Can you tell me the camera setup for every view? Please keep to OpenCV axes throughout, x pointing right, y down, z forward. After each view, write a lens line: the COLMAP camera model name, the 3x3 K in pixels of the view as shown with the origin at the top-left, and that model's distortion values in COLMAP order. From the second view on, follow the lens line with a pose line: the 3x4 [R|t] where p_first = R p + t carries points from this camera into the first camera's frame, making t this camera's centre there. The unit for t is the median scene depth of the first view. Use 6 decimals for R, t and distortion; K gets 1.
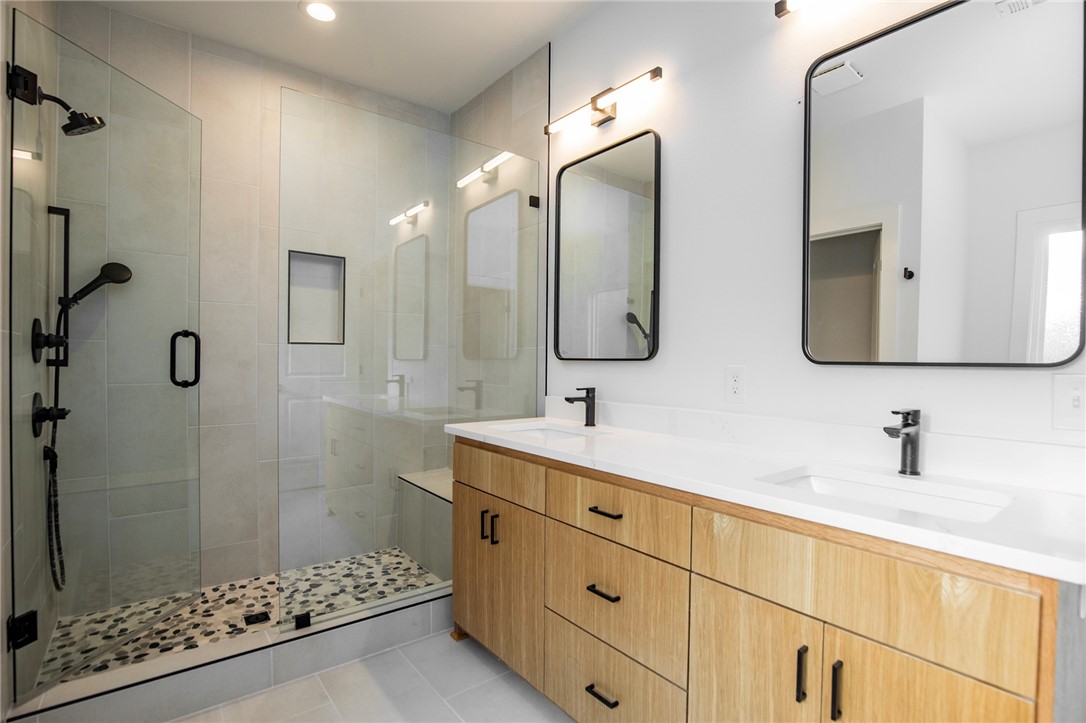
lens RADIAL K [[524.3, 0, 546.1], [0, 524.3, 367.1], [0, 0, 1]] dist [-0.032473, 0.005769]
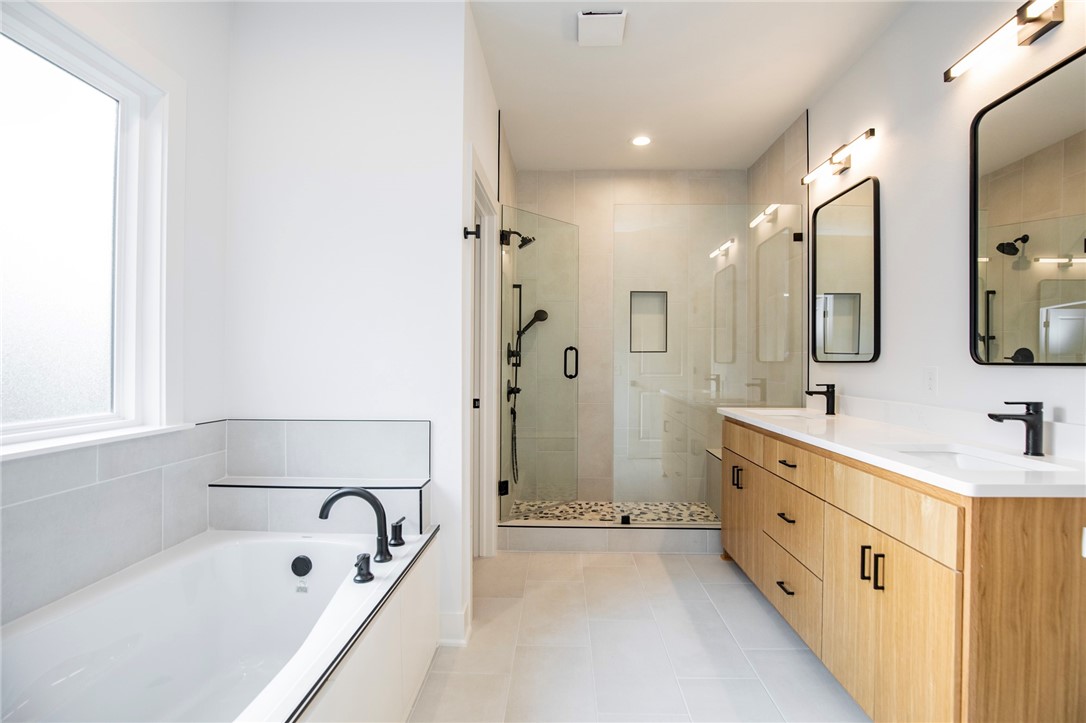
lens RADIAL K [[504.8, 0, 550.2], [0, 504.8, 357.8], [0, 0, 1]] dist [-0.032829, 0.004634]
pose [[0.769824, -0.009870, -0.638180, 0.331937], [-0.005659, 0.999736, -0.022289, 0.006473], [0.638232, 0.020770, 0.769564, -0.357613]]
